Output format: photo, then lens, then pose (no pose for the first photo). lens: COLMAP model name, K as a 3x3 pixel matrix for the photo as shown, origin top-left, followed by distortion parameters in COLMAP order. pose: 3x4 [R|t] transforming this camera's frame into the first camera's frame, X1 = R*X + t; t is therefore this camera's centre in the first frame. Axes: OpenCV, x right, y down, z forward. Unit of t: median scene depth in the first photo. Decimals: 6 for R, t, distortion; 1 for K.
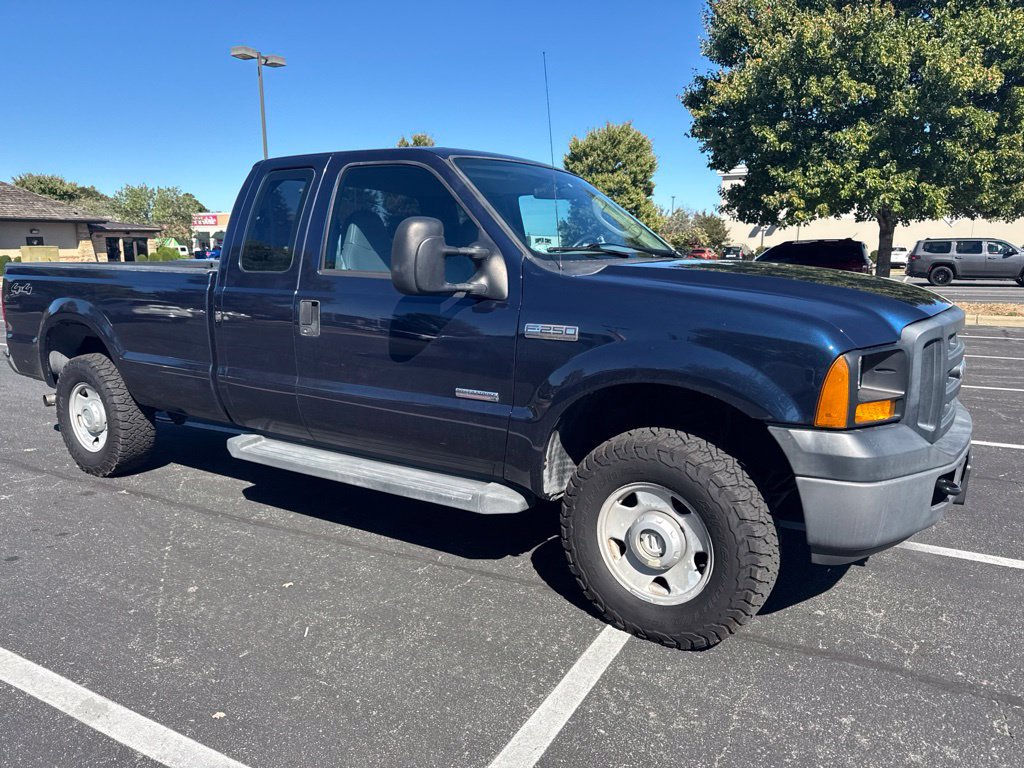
lens RADIAL K [[706.8, 0, 516.5], [0, 706.8, 378.3], [0, 0, 1]] dist [0.061278, -0.082995]
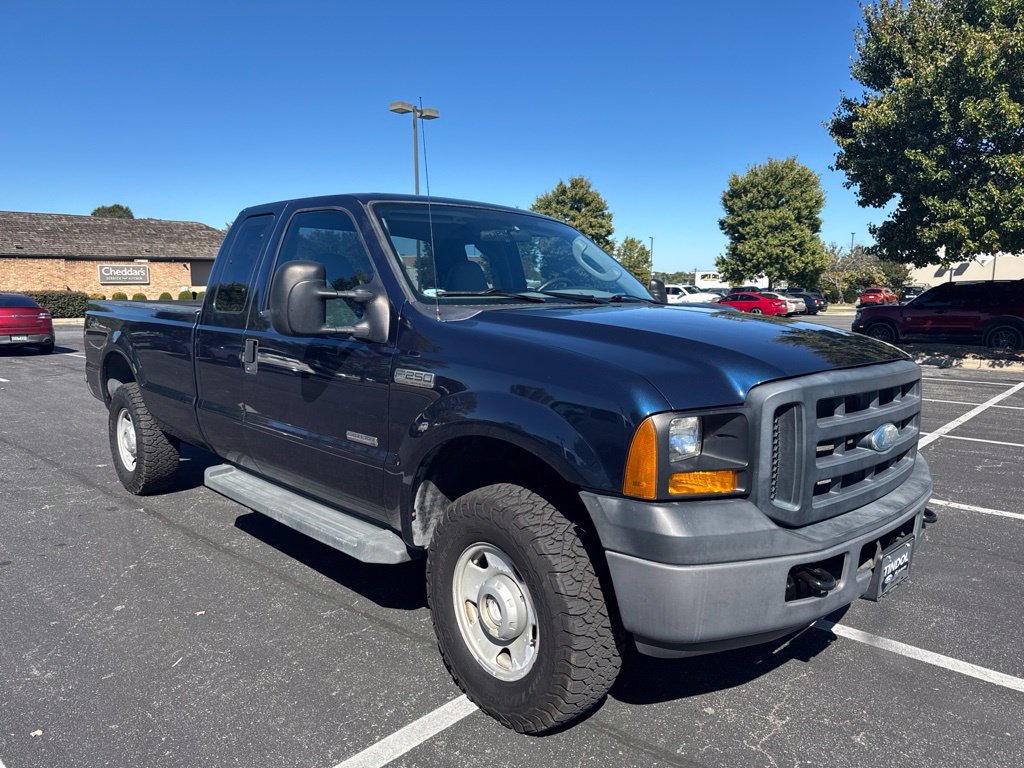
lens RADIAL K [[705.3, 0, 512.0], [0, 705.3, 384.0], [0, 0, 1]] dist [0.087853, -0.101328]
pose [[0.973253, 0.035719, -0.226942, 0.321126], [-0.046137, 0.998103, -0.040769, -0.019129], [0.225055, 0.050149, 0.973055, 0.068590]]
